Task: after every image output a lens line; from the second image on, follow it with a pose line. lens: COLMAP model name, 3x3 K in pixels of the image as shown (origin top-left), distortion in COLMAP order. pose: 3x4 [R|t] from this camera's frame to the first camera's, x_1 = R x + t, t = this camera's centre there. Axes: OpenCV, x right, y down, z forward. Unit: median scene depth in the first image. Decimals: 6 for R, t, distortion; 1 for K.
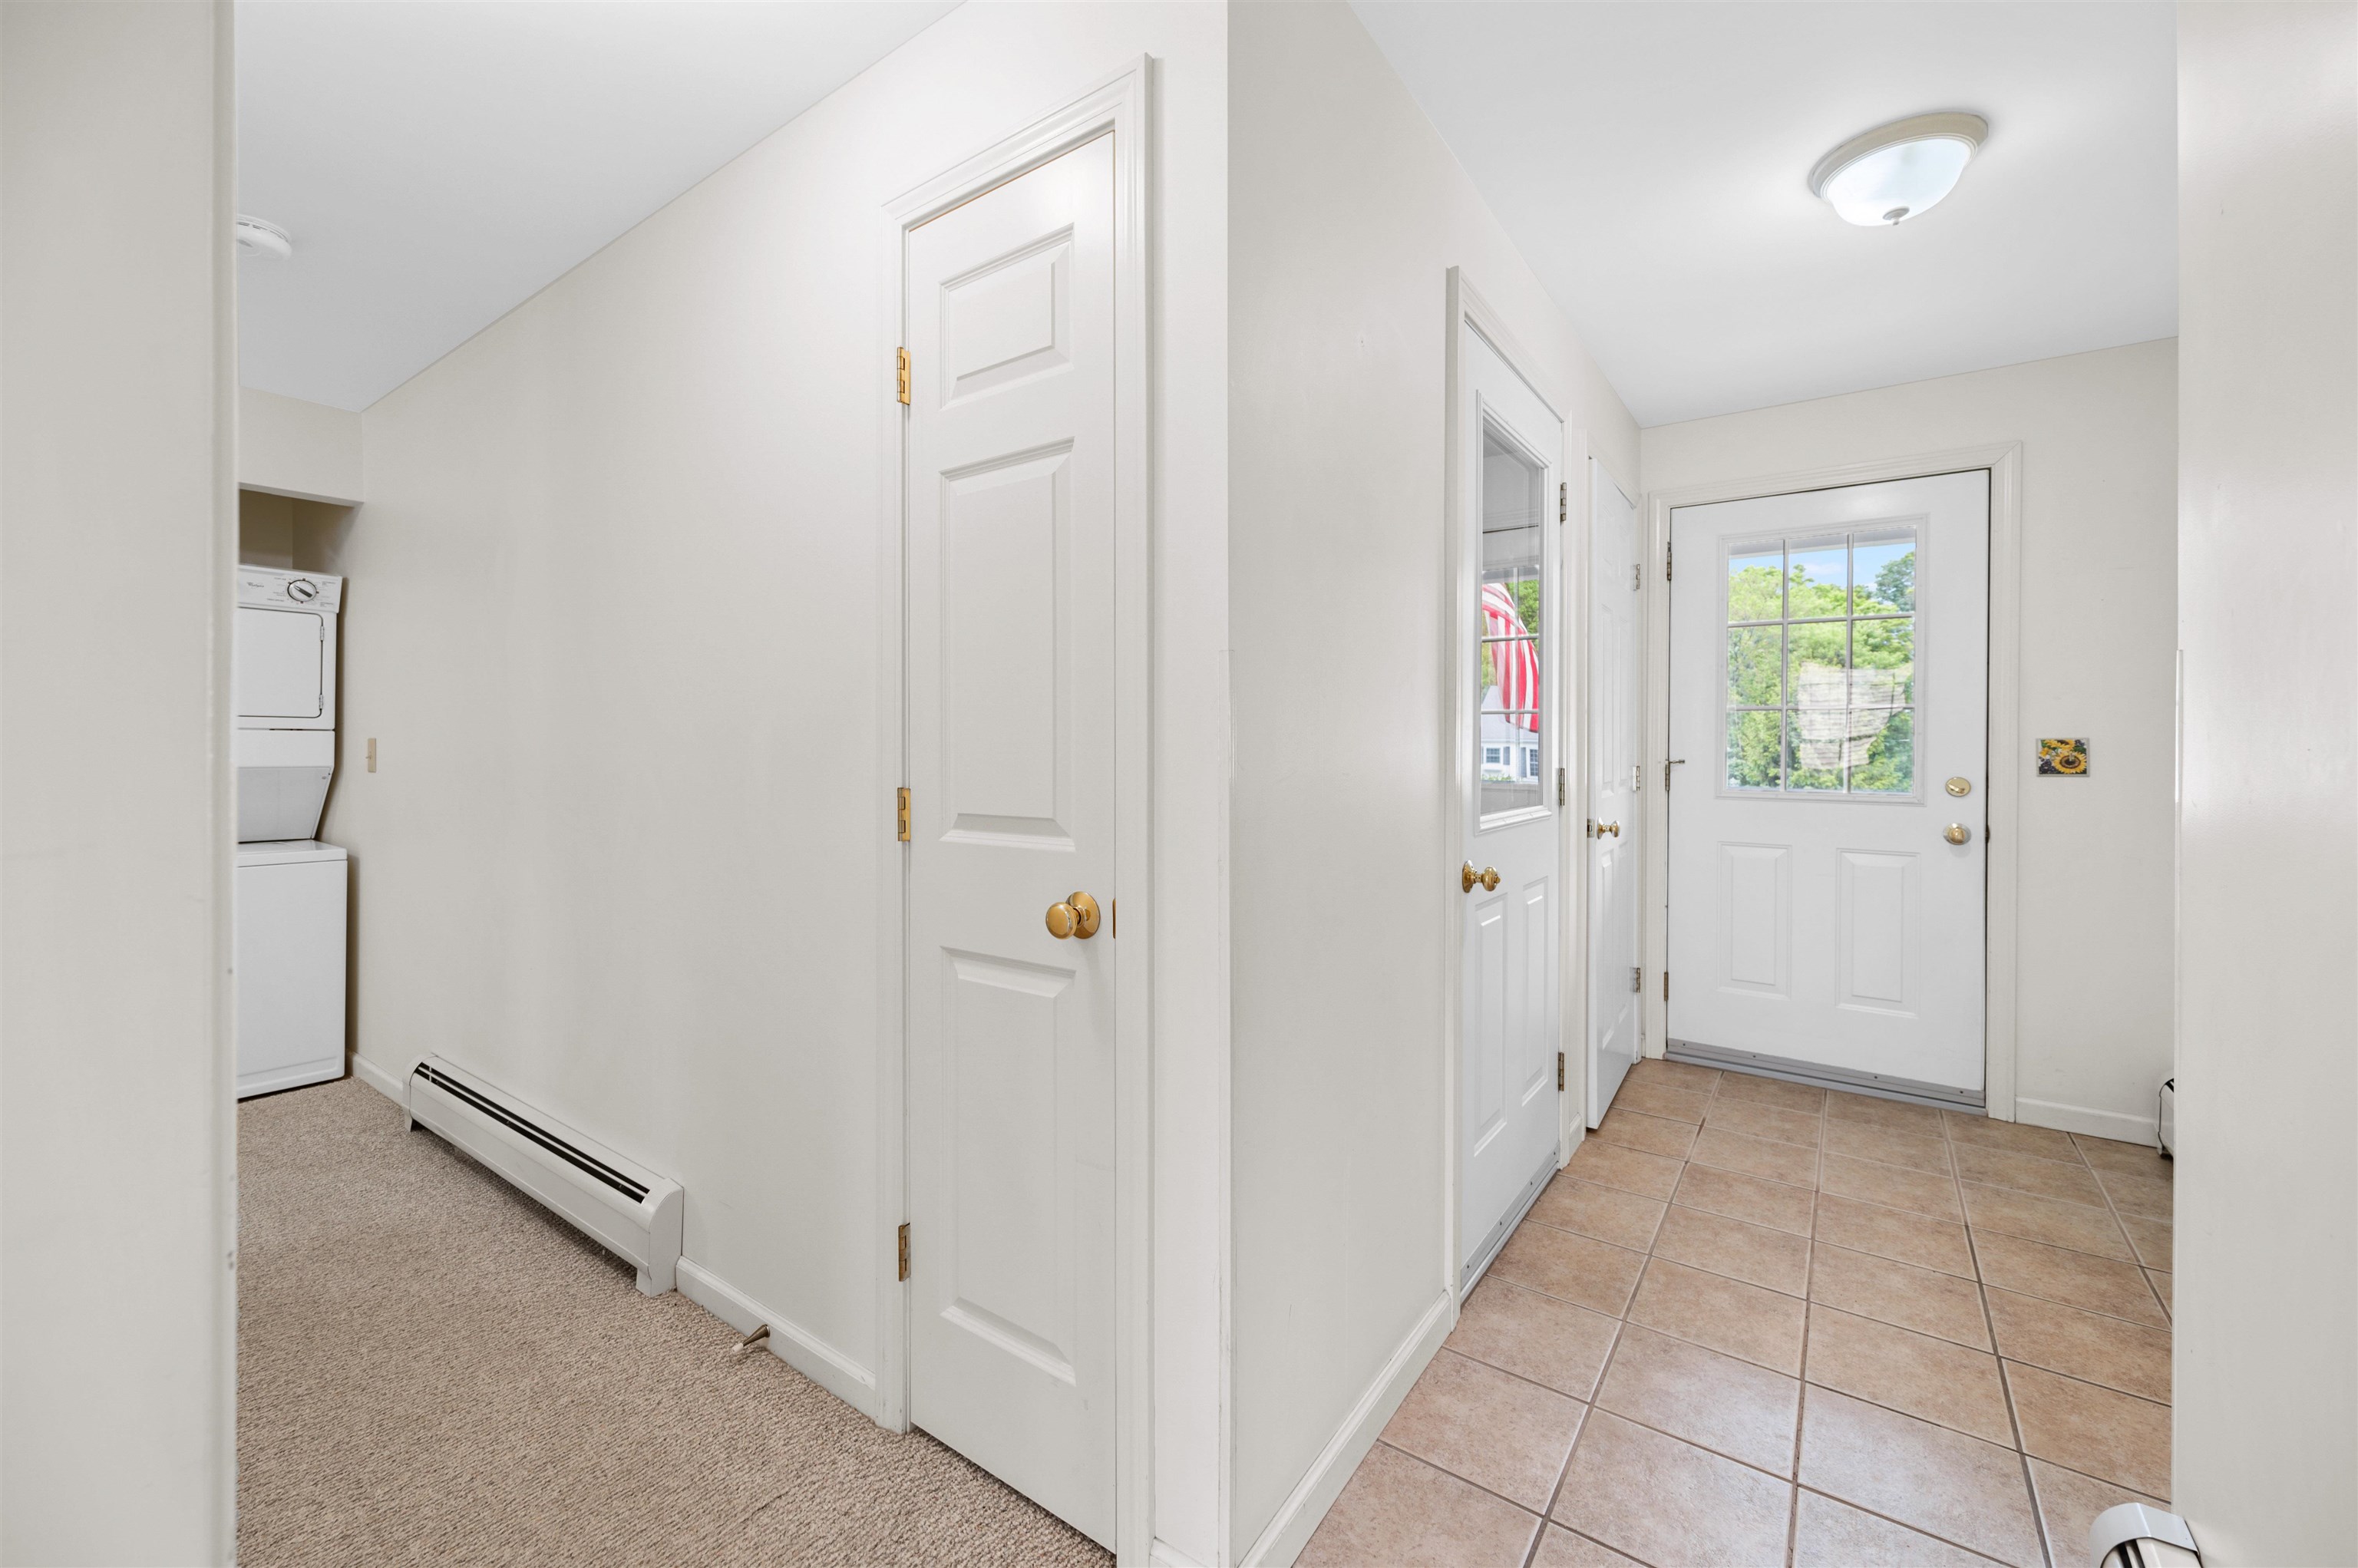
lens RADIAL K [[945.4, 0, 1174.4], [0, 945.4, 751.3], [0, 0, 1]] dist [0.000459, -0.000319]
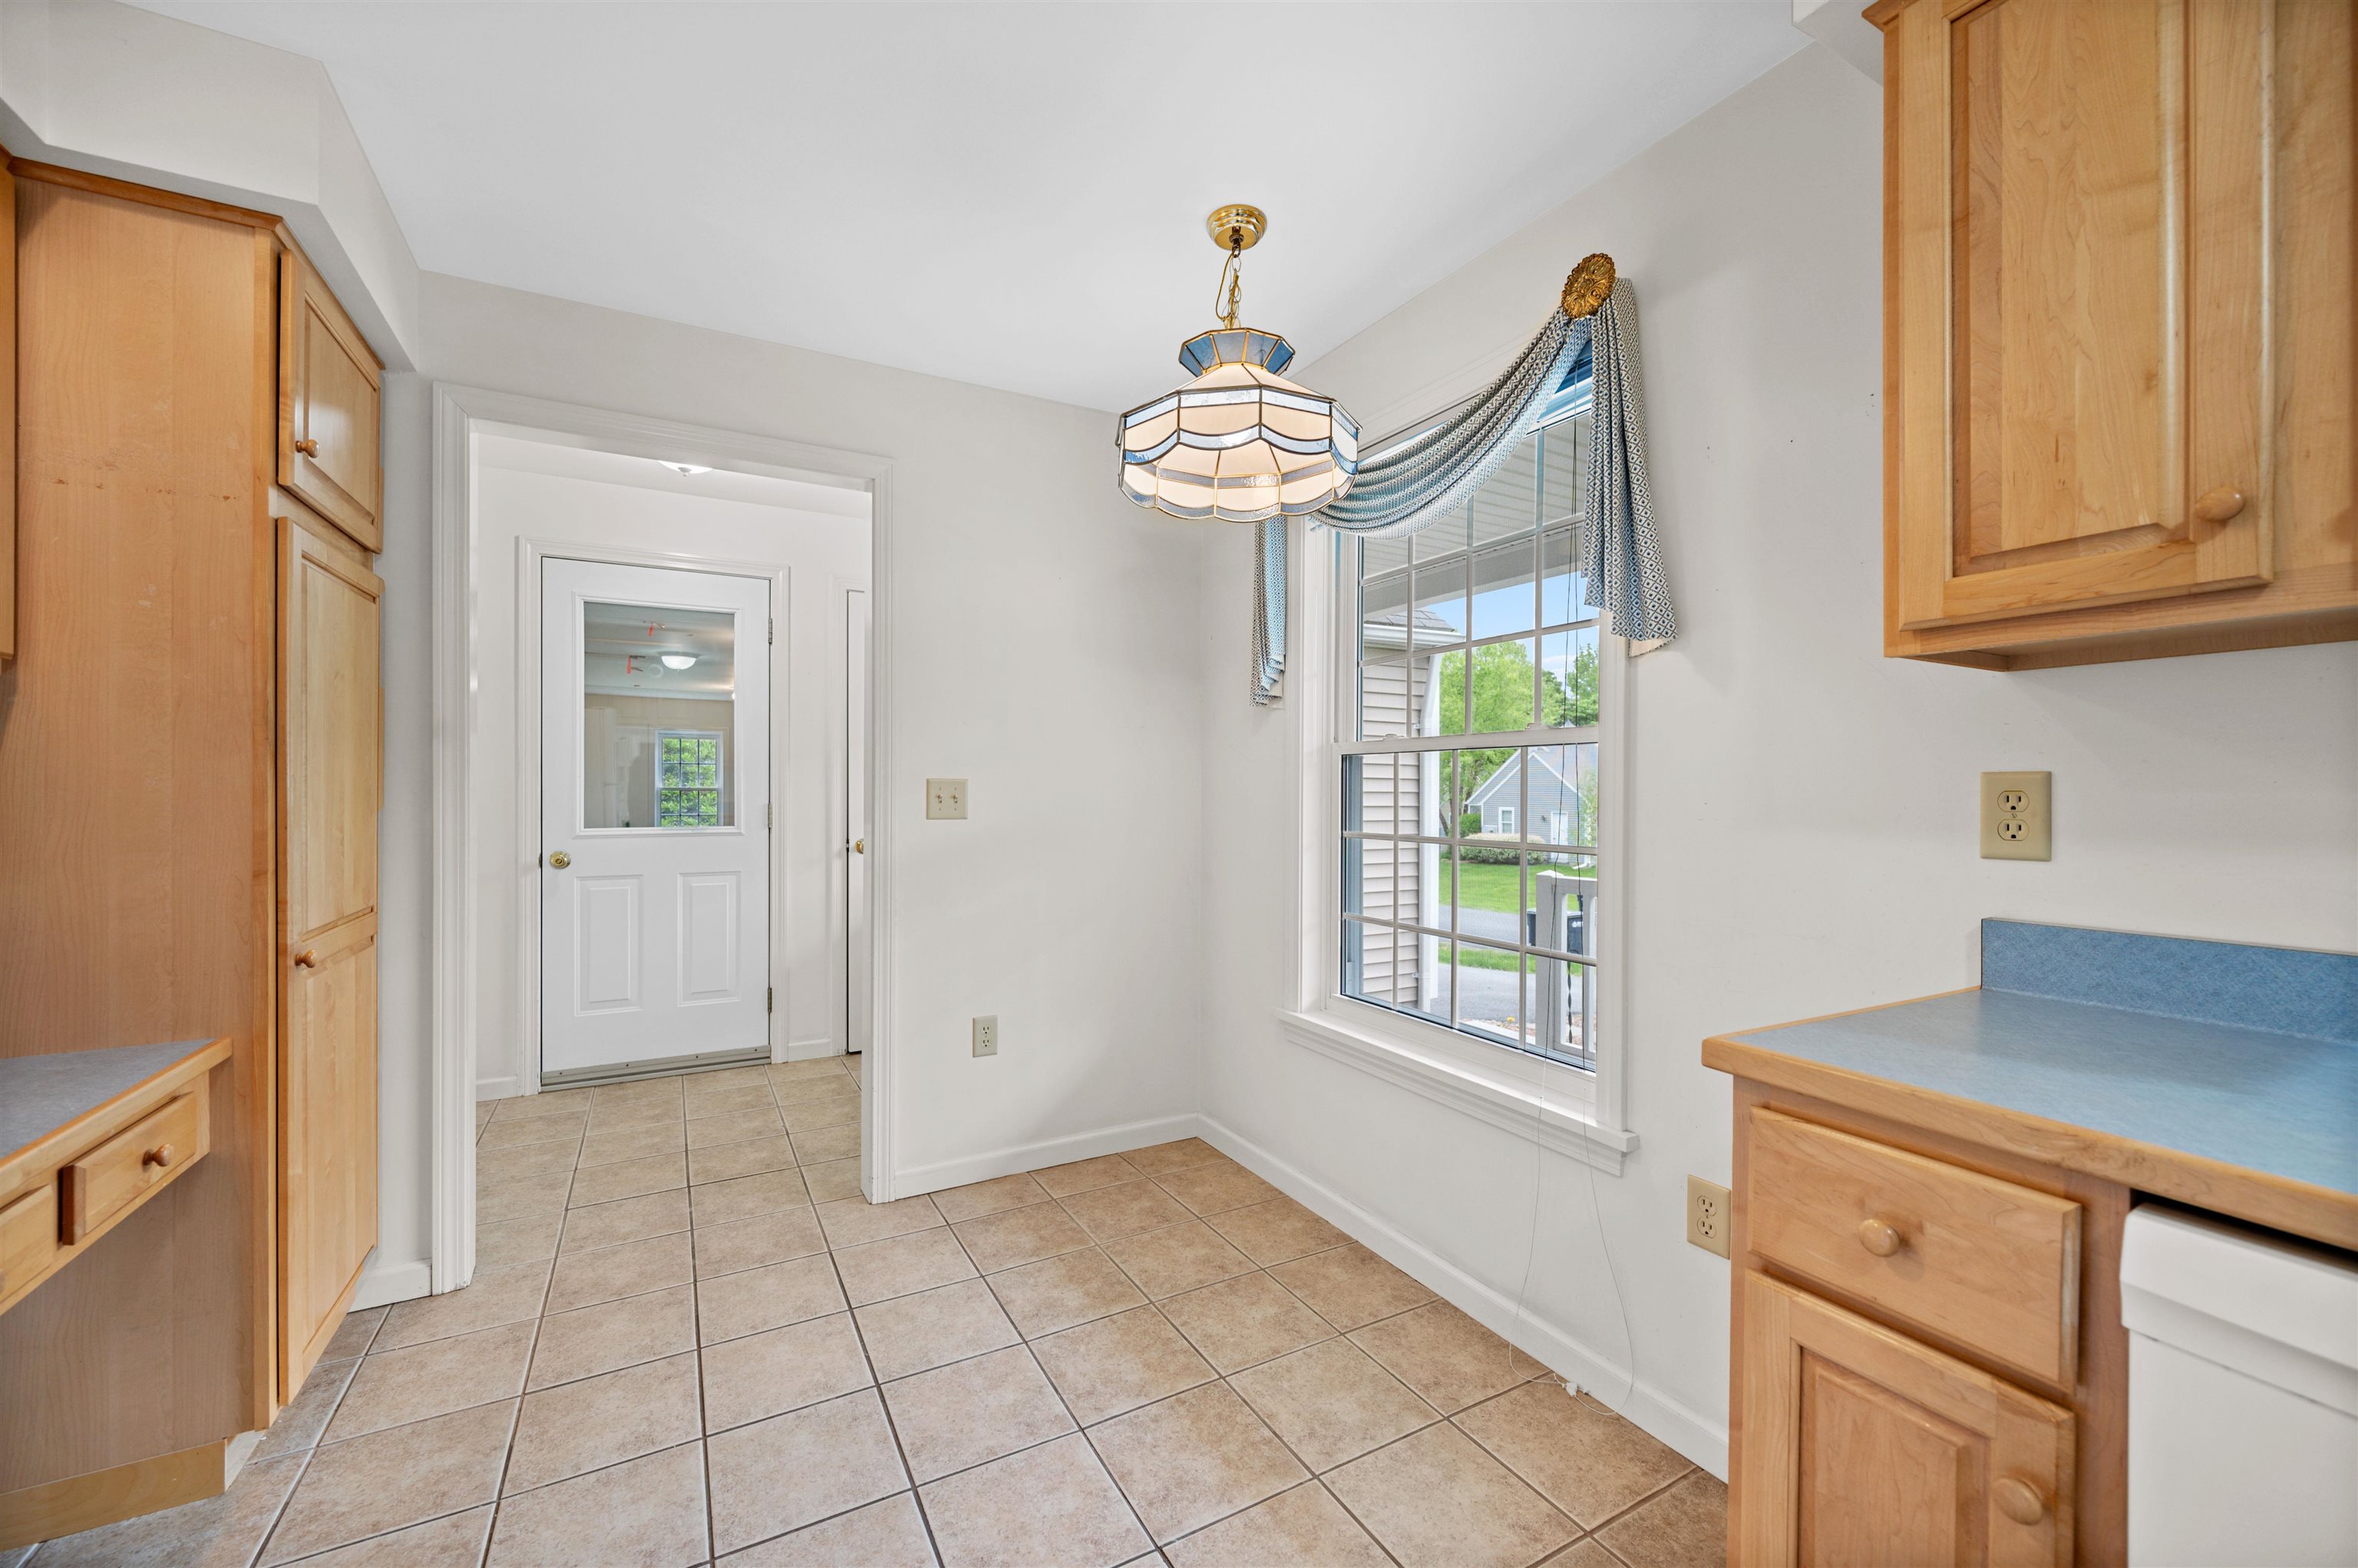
lens RADIAL K [[929.4, 0, 1177.6], [0, 929.4, 788.7], [0, 0, 1]] dist [-0.002084, -0.000261]
pose [[0.903920, 0.000340, -0.427702, 1.443187], [-0.003685, 0.999969, -0.006992, 0.002785], [0.427686, 0.007897, 0.903893, -0.074441]]
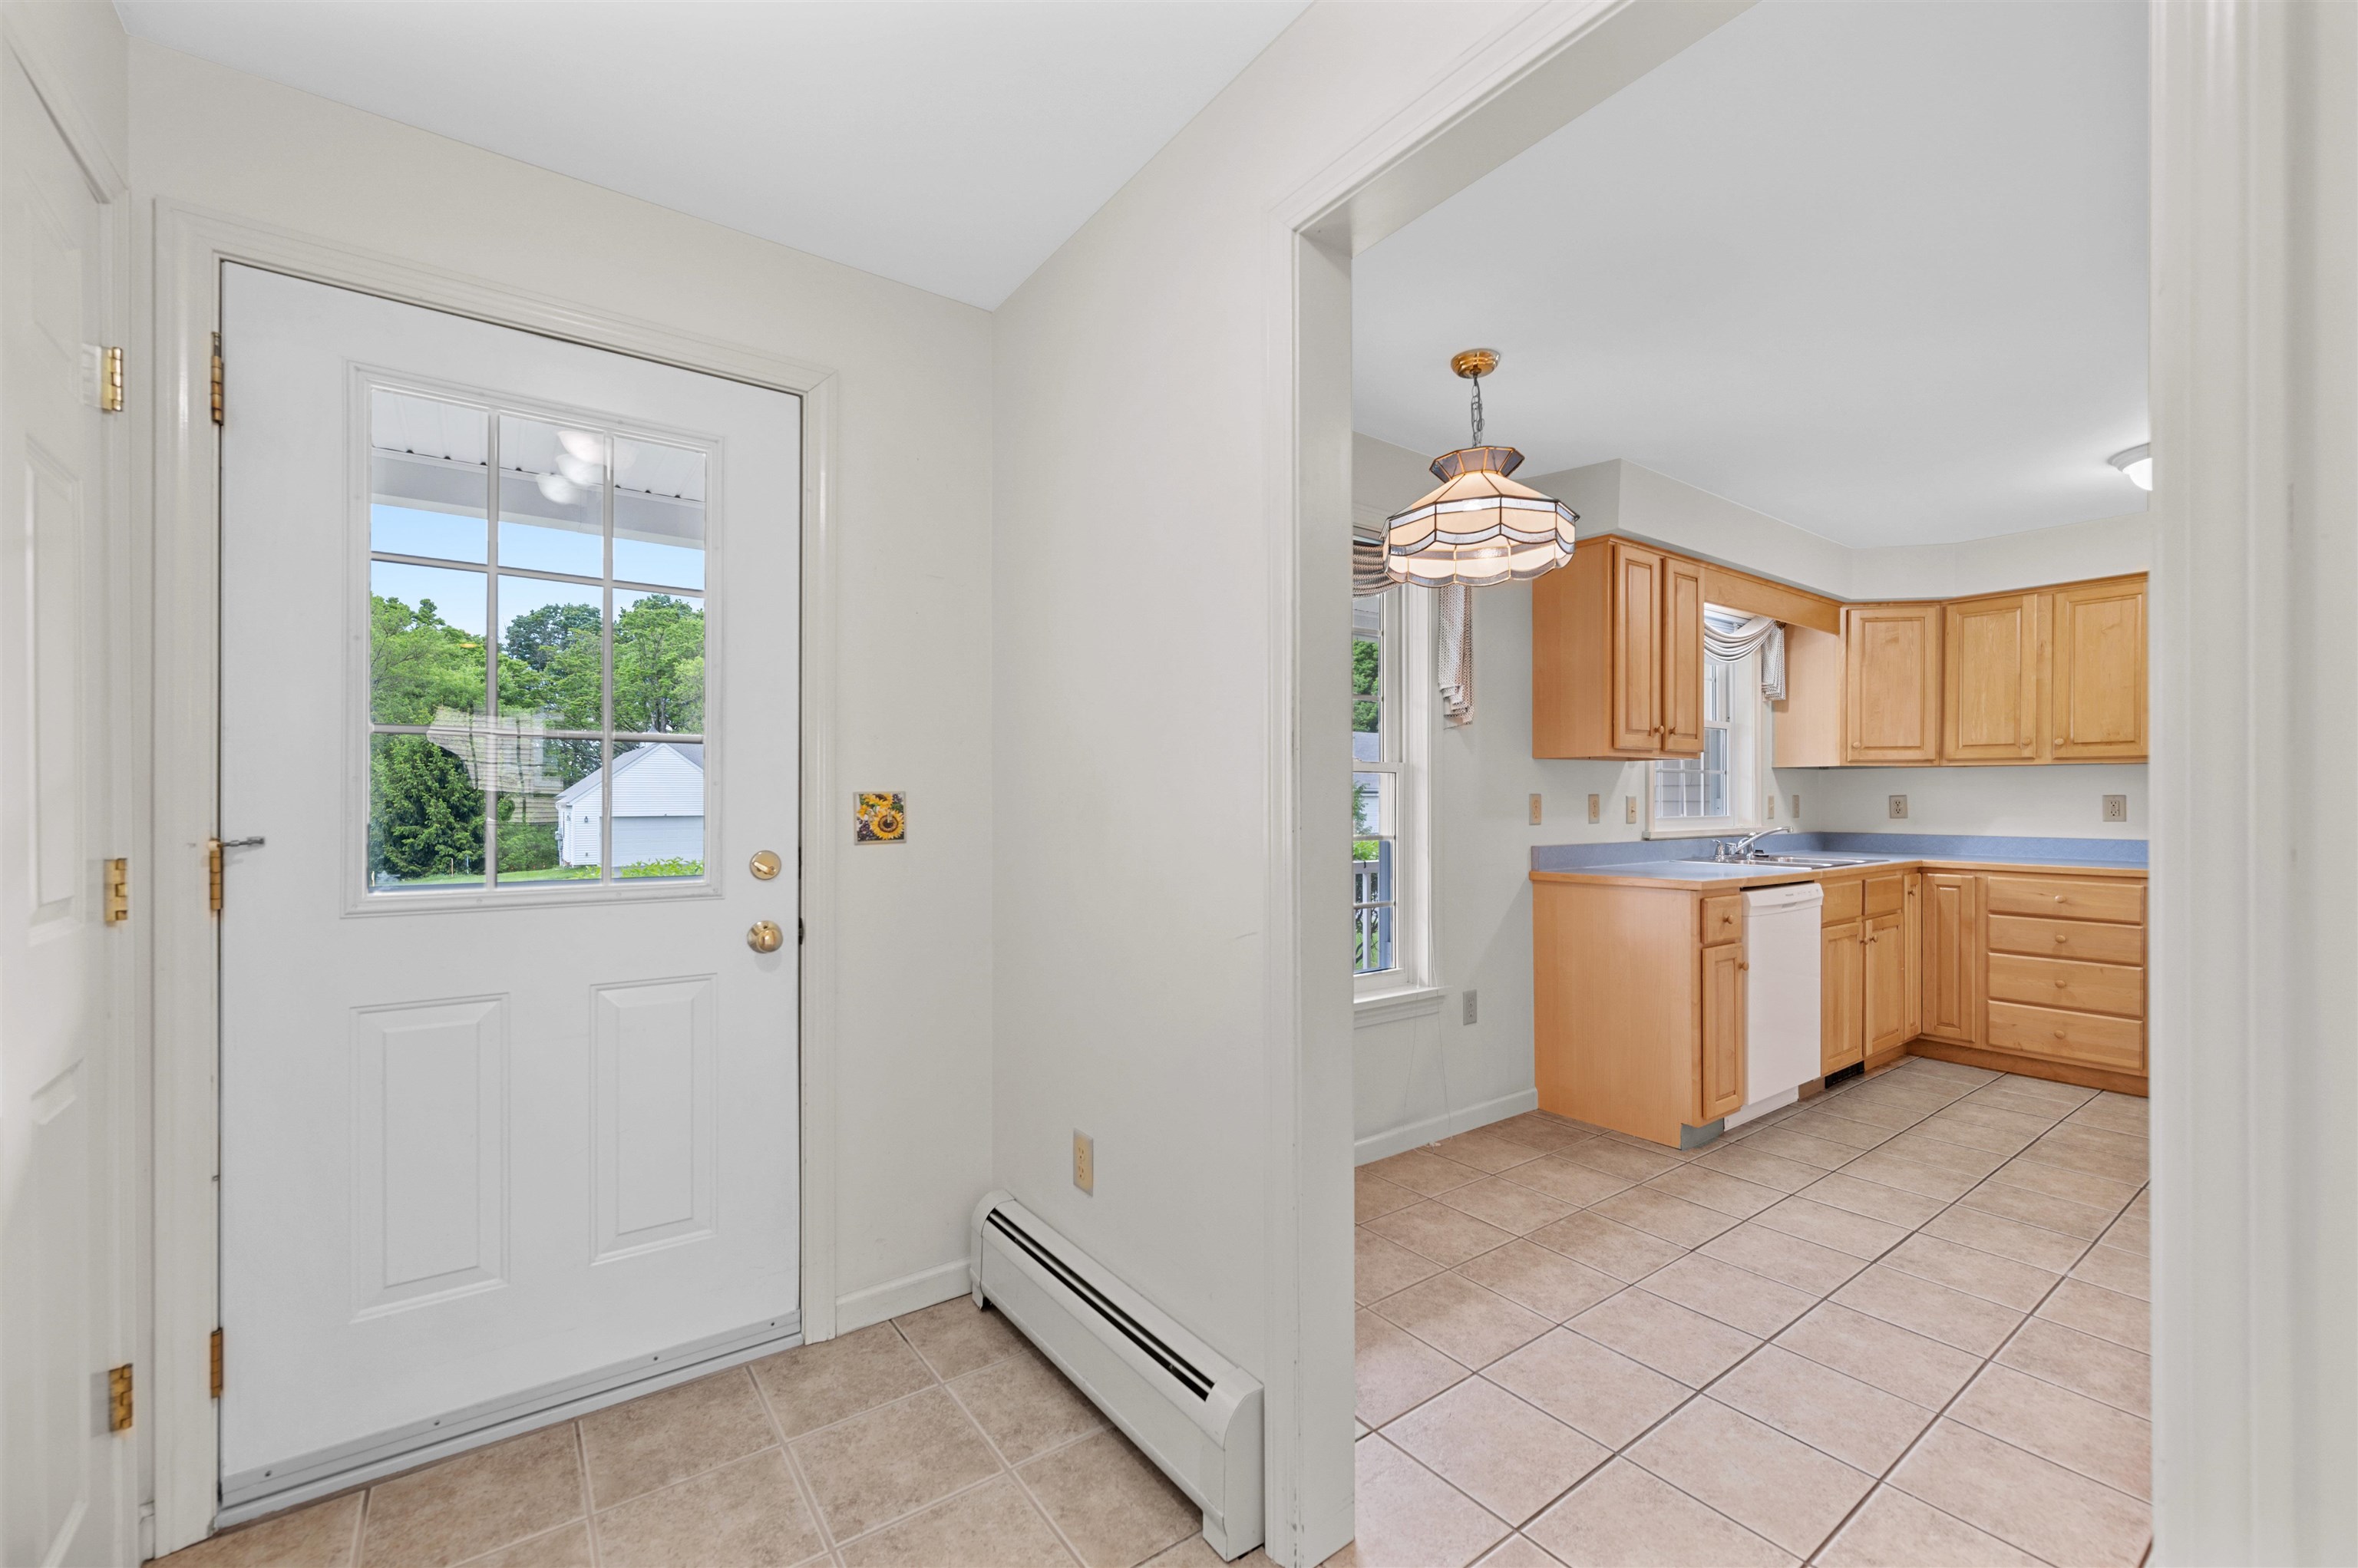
lens RADIAL K [[953.1, 0, 1168.5], [0, 953.1, 797.9], [0, 0, 1]] dist [-0.000471, -0.000046]
pose [[0.318503, -0.001228, 0.947921, 0.290057], [0.008913, 0.999959, -0.001700, -0.005672], [-0.947880, 0.008990, 0.318501, 0.525970]]
